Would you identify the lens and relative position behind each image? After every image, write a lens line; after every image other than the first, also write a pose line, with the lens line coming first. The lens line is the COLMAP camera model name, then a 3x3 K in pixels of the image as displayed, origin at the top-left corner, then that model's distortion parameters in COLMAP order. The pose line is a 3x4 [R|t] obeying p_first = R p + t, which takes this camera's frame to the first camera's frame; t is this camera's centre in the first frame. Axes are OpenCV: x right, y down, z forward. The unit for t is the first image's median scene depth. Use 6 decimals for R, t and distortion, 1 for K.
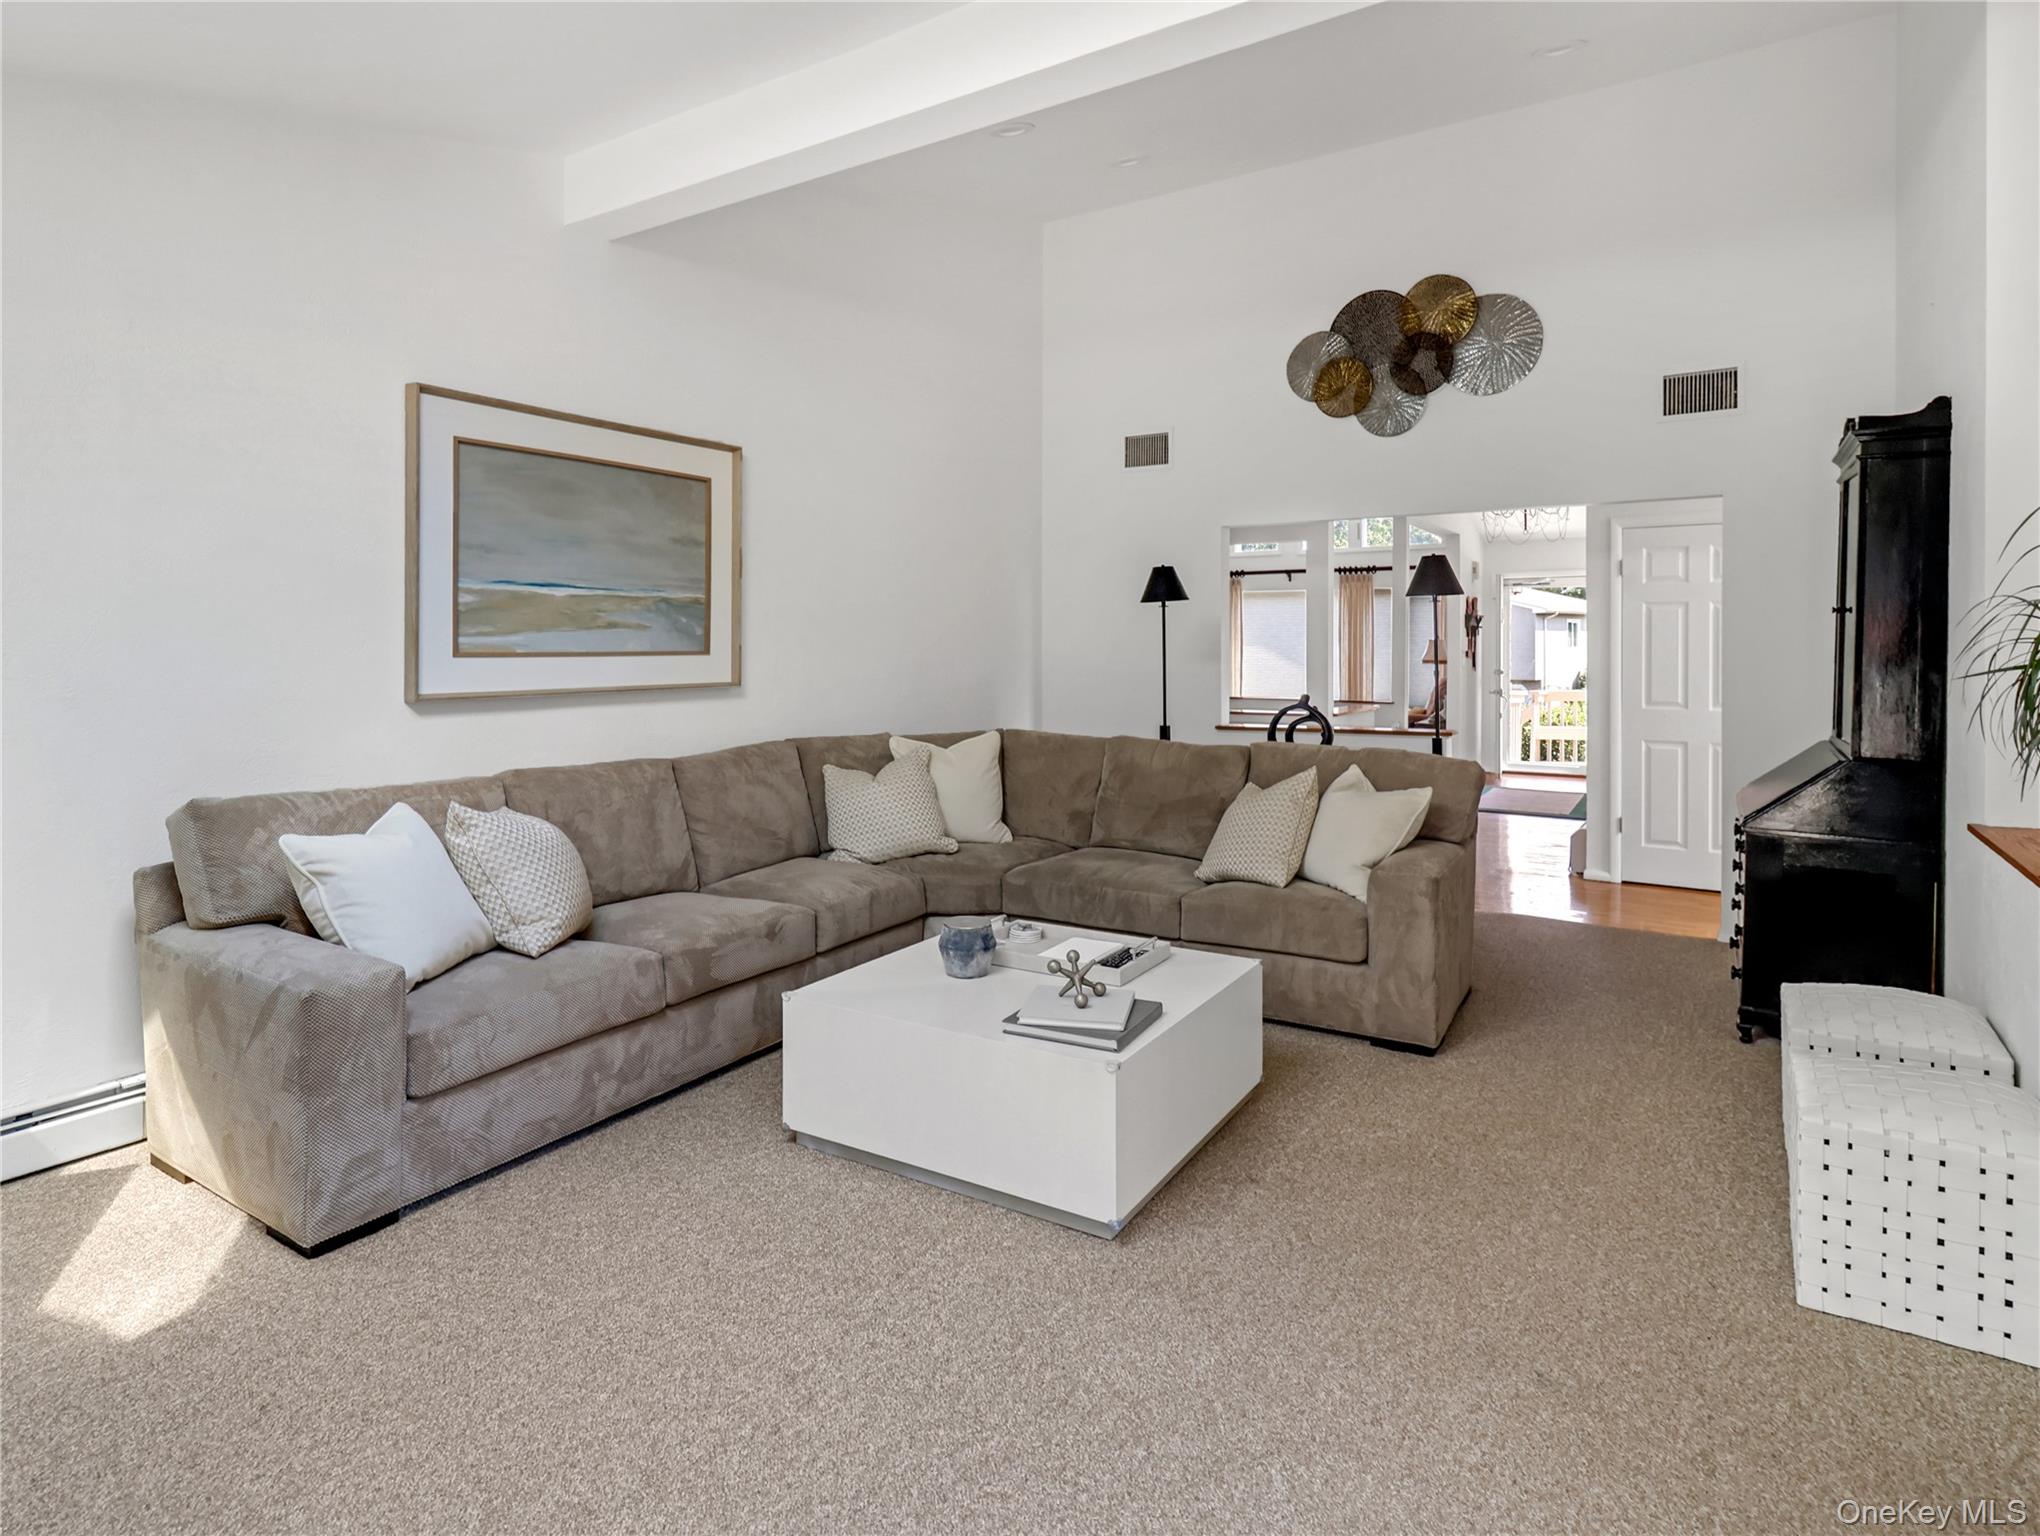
lens RADIAL K [[1095.8, 0, 1023.5], [0, 1095.8, 646.4], [0, 0, 1]] dist [0.001063, 0.000075]
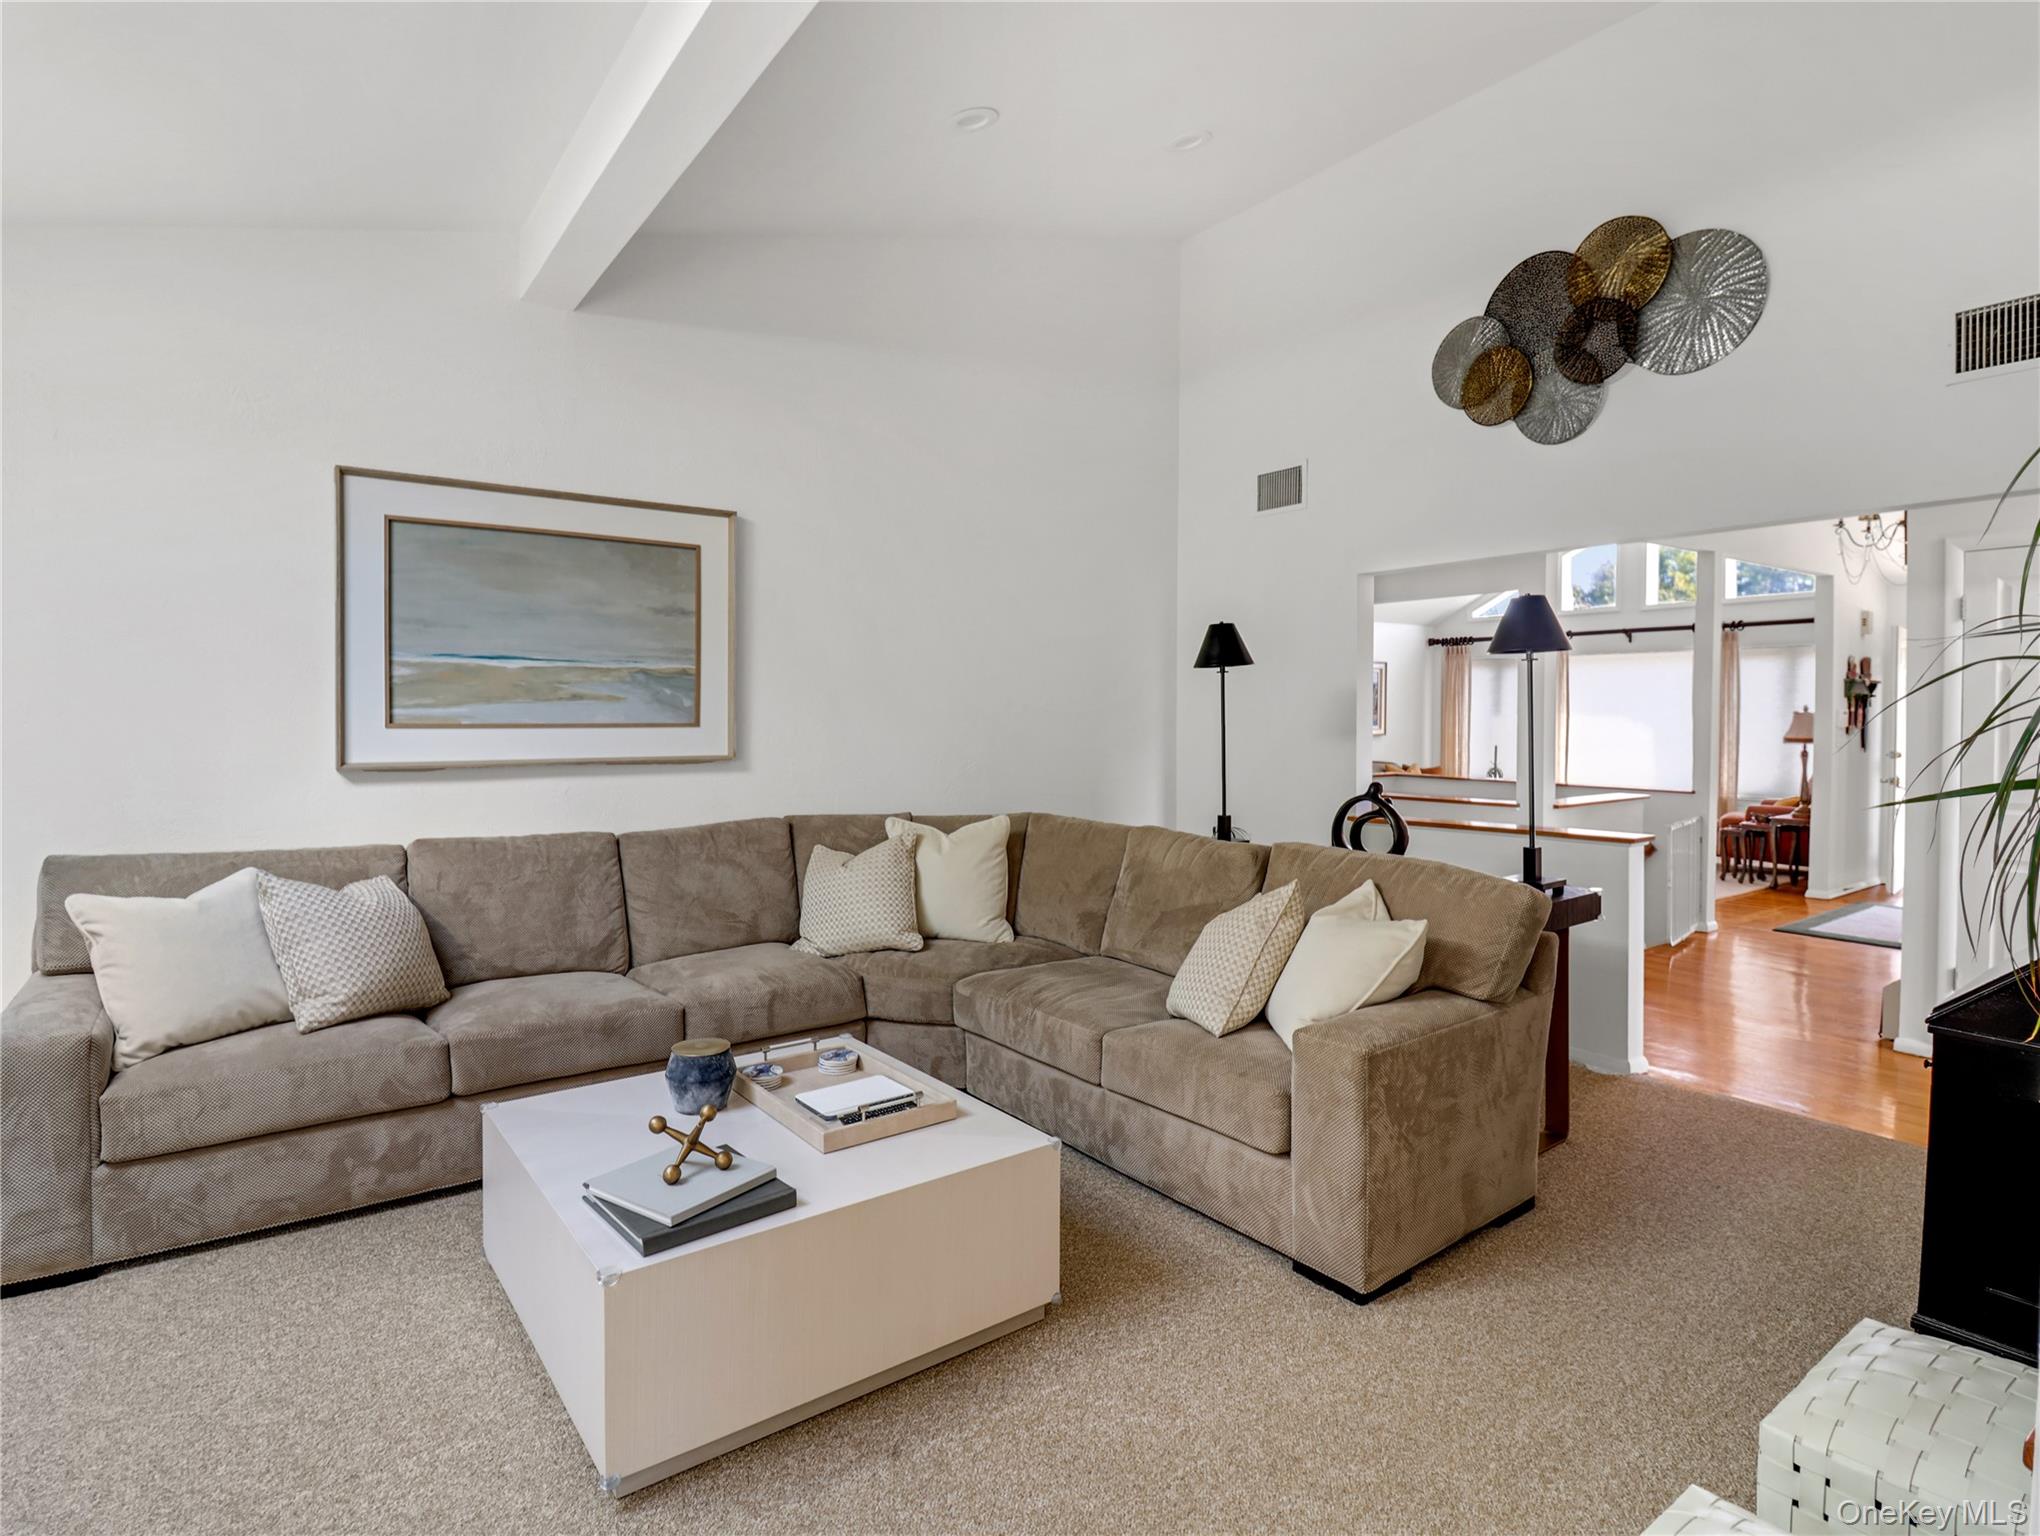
lens RADIAL K [[1062.0, 0, 1015.3], [0, 1062.0, 731.1], [0, 0, 1]] dist [-0.000845, -0.013349]
pose [[0.930172, 0.007829, -0.367040, 0.335290], [-0.003319, 0.999911, 0.012916, -0.001925], [0.367108, -0.010796, 0.930116, 0.235375]]
